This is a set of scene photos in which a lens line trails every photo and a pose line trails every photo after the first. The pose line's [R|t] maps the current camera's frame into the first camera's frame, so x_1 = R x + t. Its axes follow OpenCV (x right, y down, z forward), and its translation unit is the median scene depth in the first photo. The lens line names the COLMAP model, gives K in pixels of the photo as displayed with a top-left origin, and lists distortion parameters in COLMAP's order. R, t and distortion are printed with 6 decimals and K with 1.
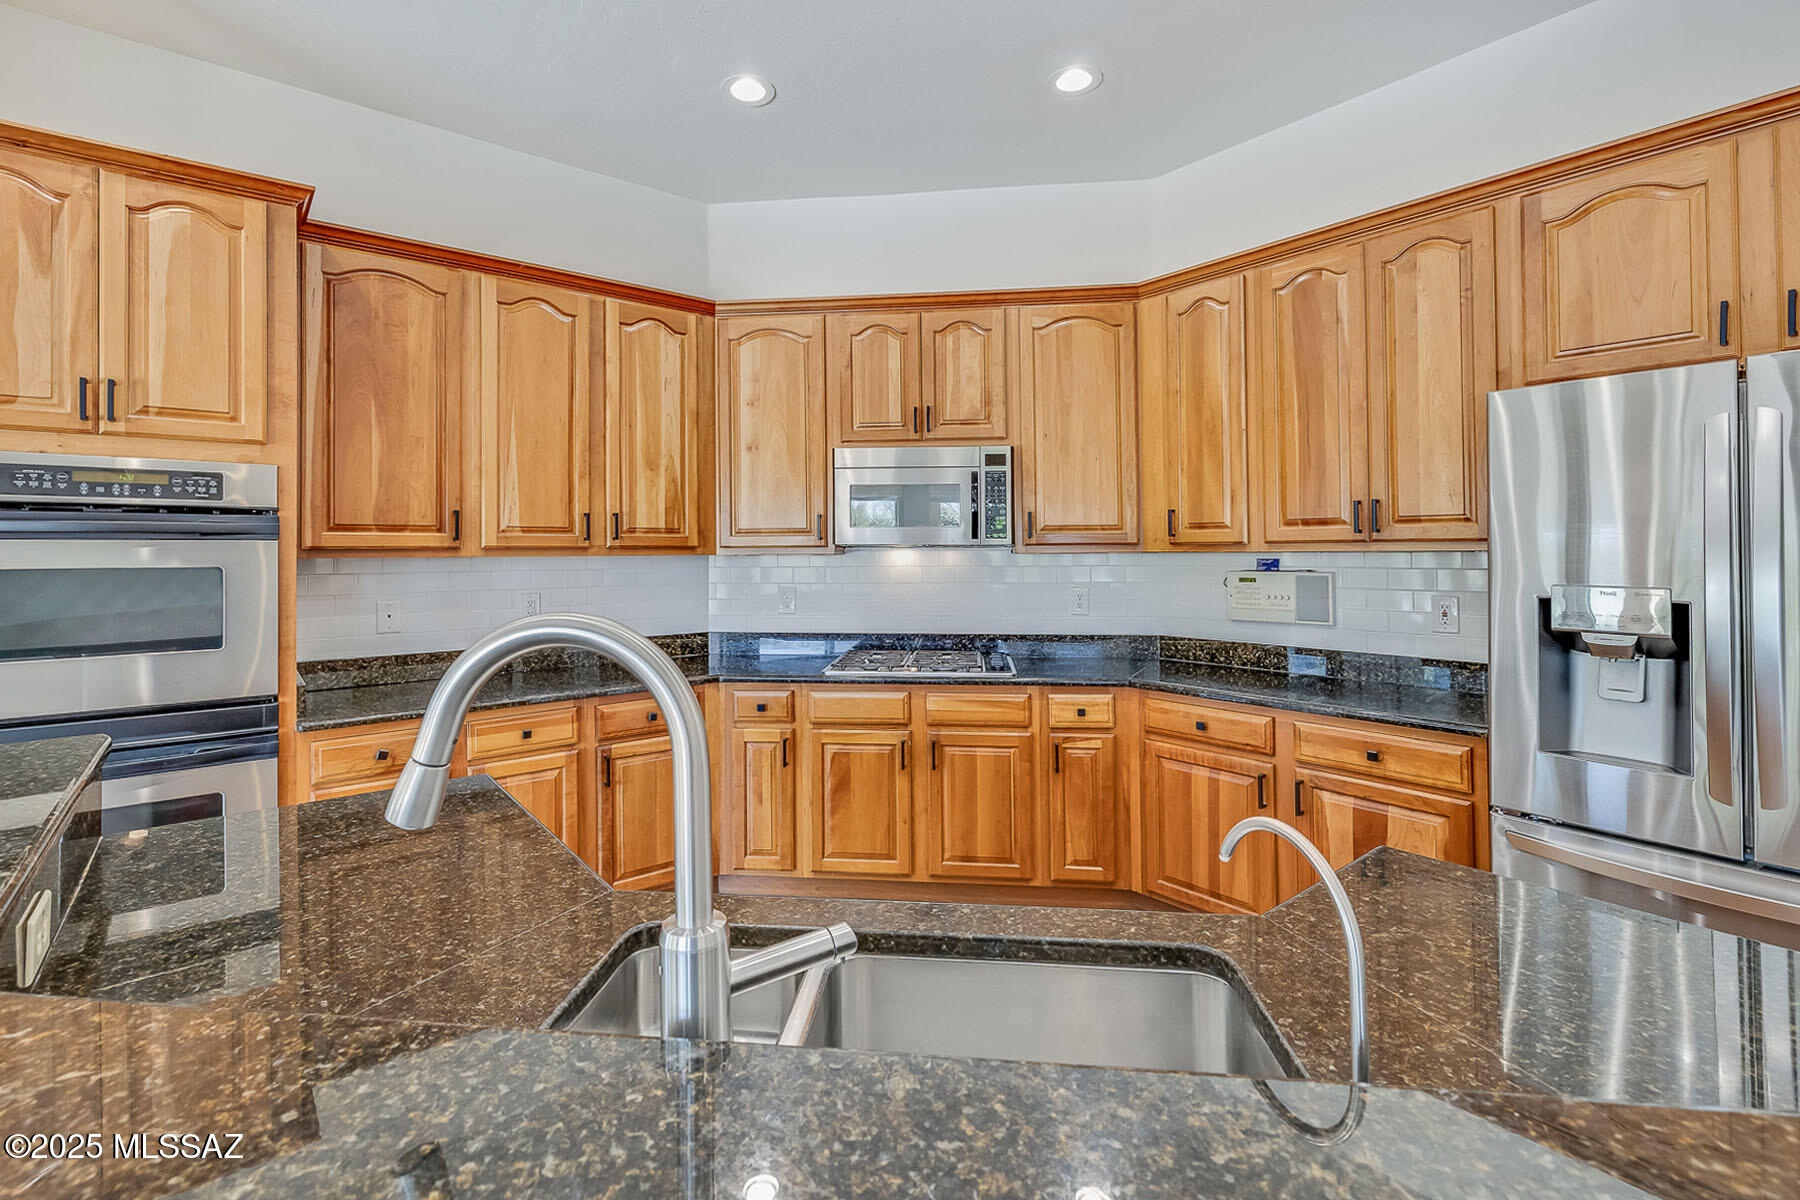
lens RADIAL K [[811.6, 0, 893.4], [0, 811.6, 529.5], [0, 0, 1]] dist [-0.000501, 0.000298]
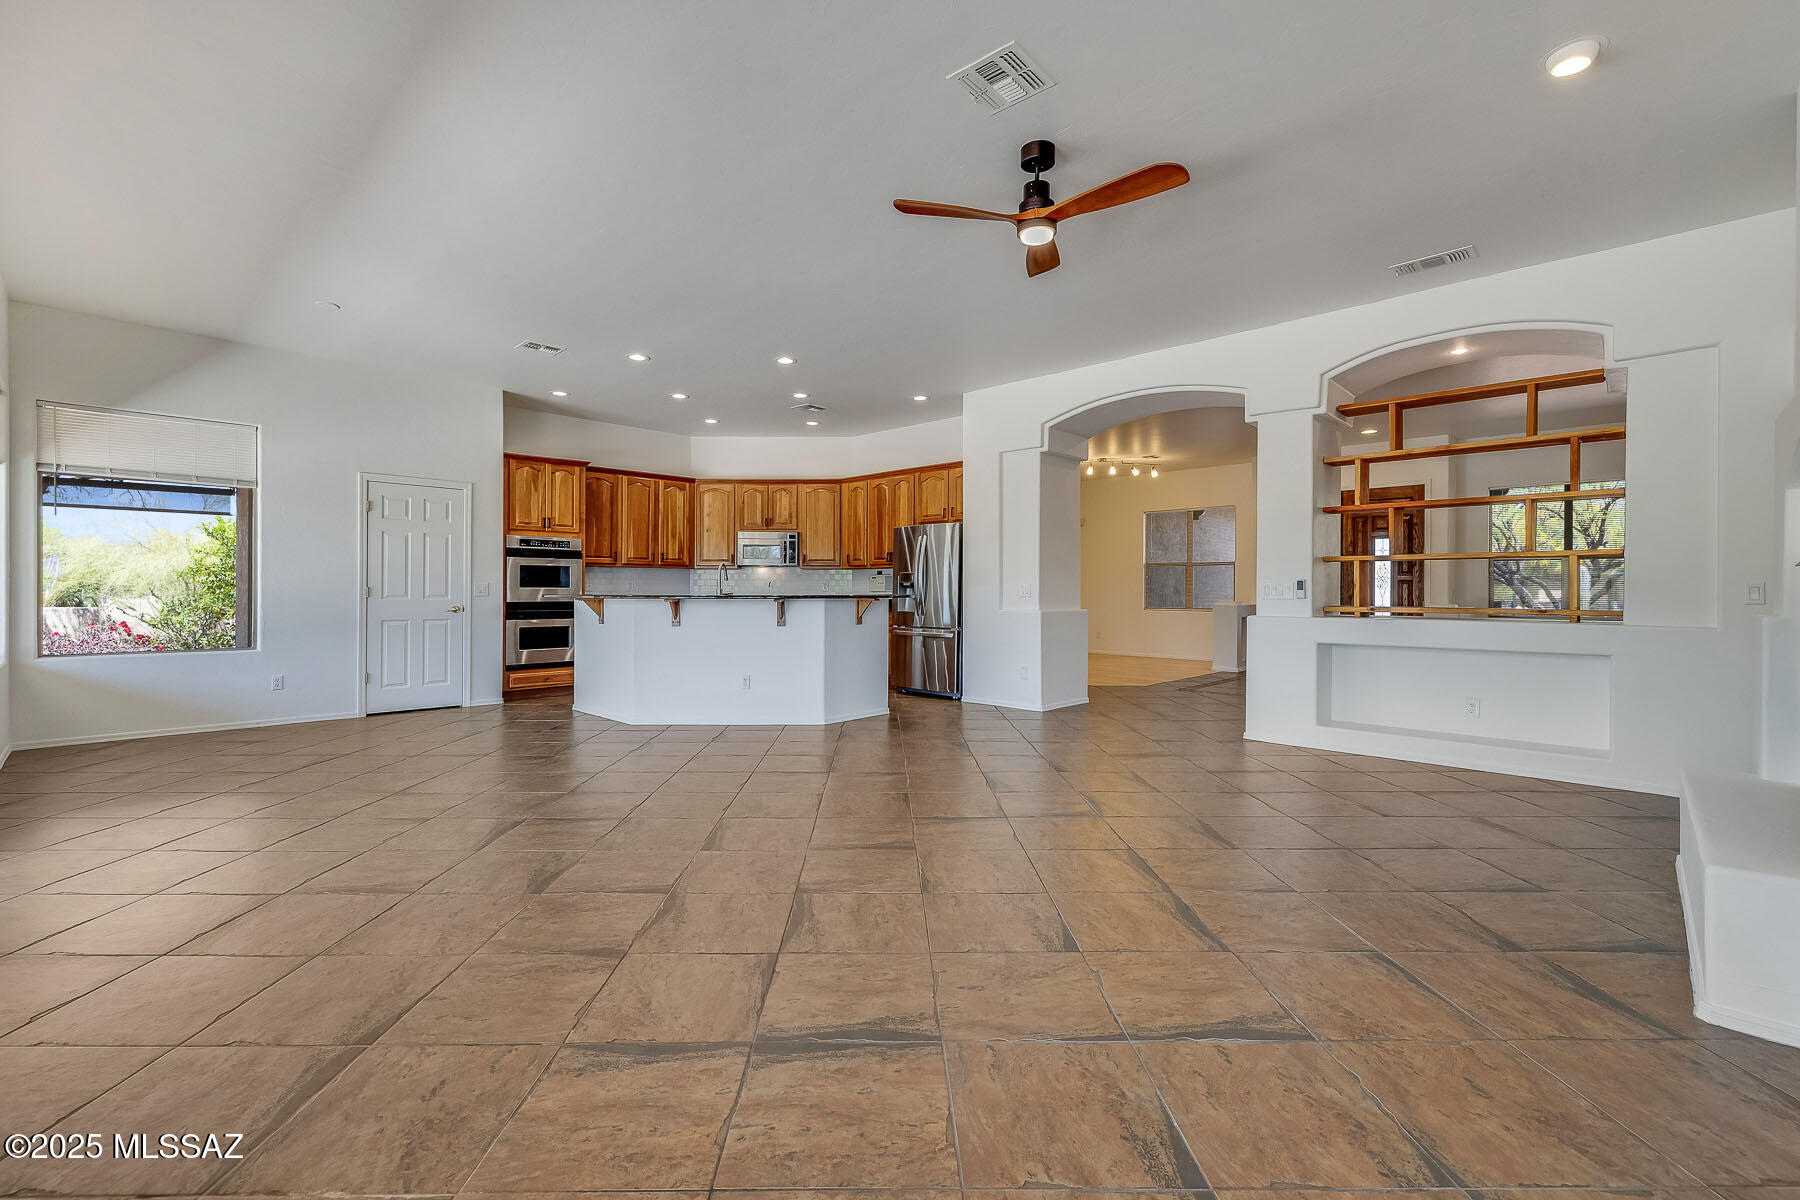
lens RADIAL K [[753.6, 0, 882.7], [0, 753.6, 584.3], [0, 0, 1]] dist [-0.002257, 0.000149]
pose [[0.994828, 0.007653, 0.101289, 0.186352], [-0.009243, 0.999841, 0.015238, 0.044976], [-0.101156, -0.016096, 0.994740, -1.882285]]
